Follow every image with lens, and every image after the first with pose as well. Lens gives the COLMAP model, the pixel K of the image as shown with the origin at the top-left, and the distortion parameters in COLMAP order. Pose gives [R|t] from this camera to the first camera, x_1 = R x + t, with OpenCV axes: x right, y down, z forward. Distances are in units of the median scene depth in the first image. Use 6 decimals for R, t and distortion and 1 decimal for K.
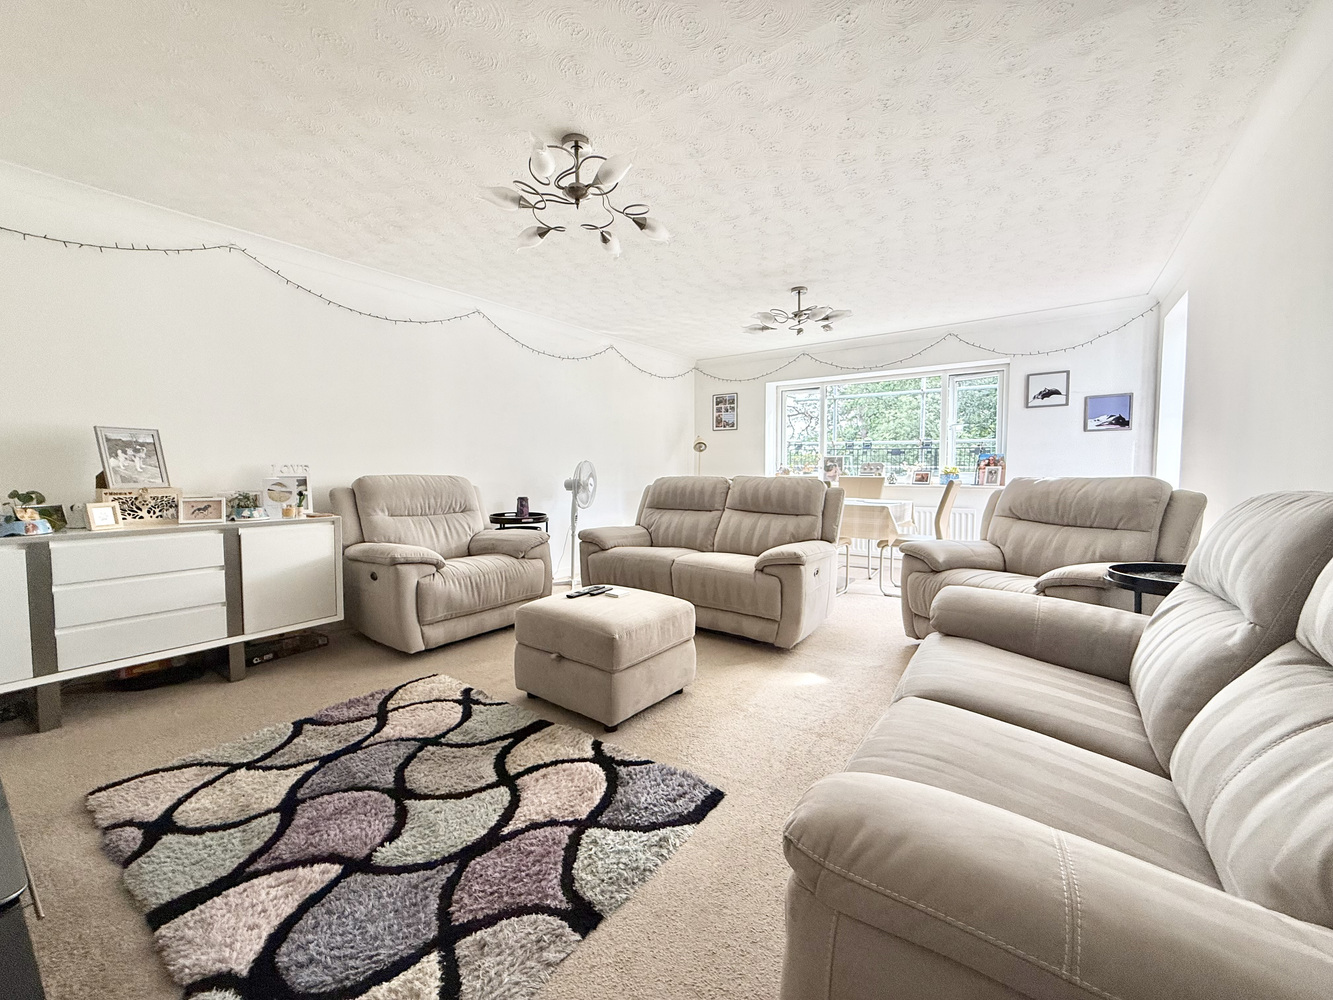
lens RADIAL K [[532.4, 0, 662.2], [0, 532.4, 498.8], [0, 0, 1]] dist [-0.001448, 0.000322]
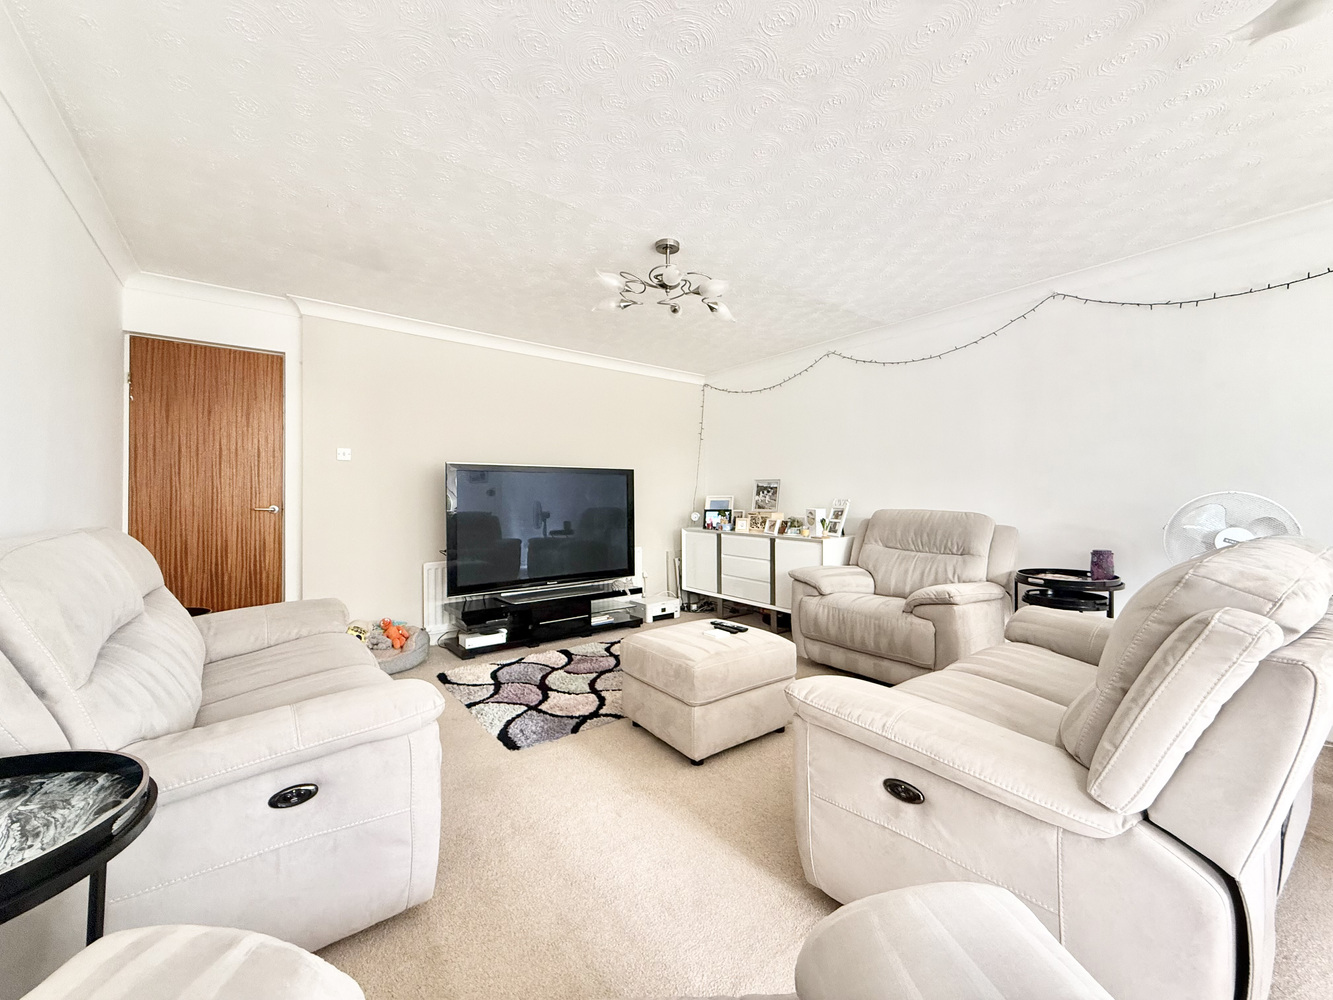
lens RADIAL K [[532.4, 0, 666.5], [0, 532.4, 494.3], [0, 0, 1]] dist [-0.001448, 0.000322]
pose [[-0.283289, -0.003348, -0.959029, 0.501400], [-0.057623, 0.998247, 0.013537, -0.048623], [0.957302, 0.059097, -0.282985, 0.667521]]
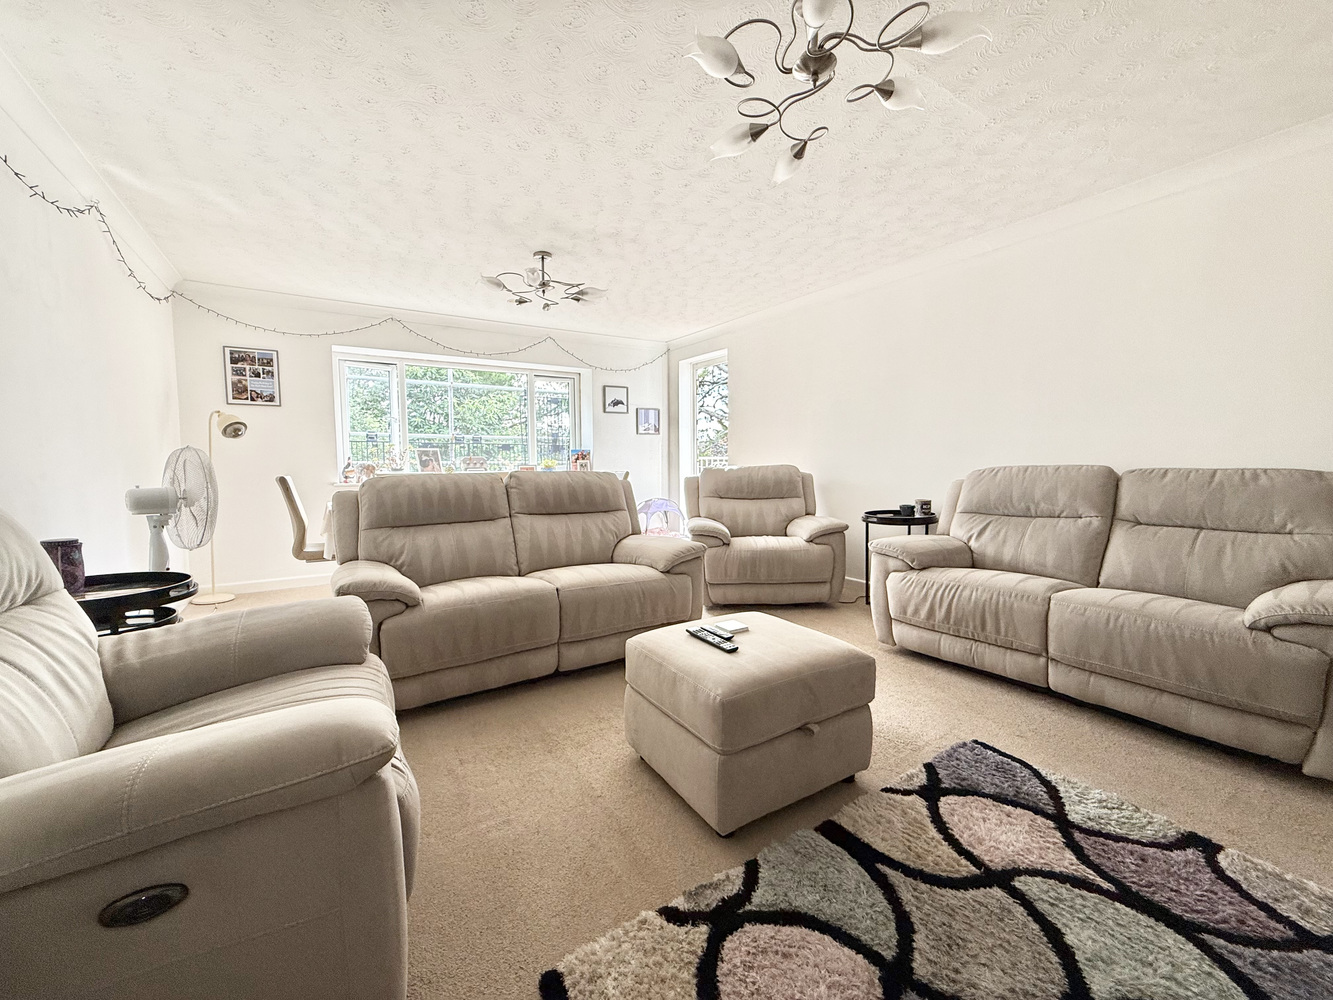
lens RADIAL K [[532.4, 0, 662.7], [0, 532.4, 499.8], [0, 0, 1]] dist [-0.001448, 0.000322]
pose [[0.362255, -0.067838, 0.929607, -0.448984], [0.064081, 0.996801, 0.047770, -0.022065], [-0.929874, 0.042265, 0.365443, 0.462584]]
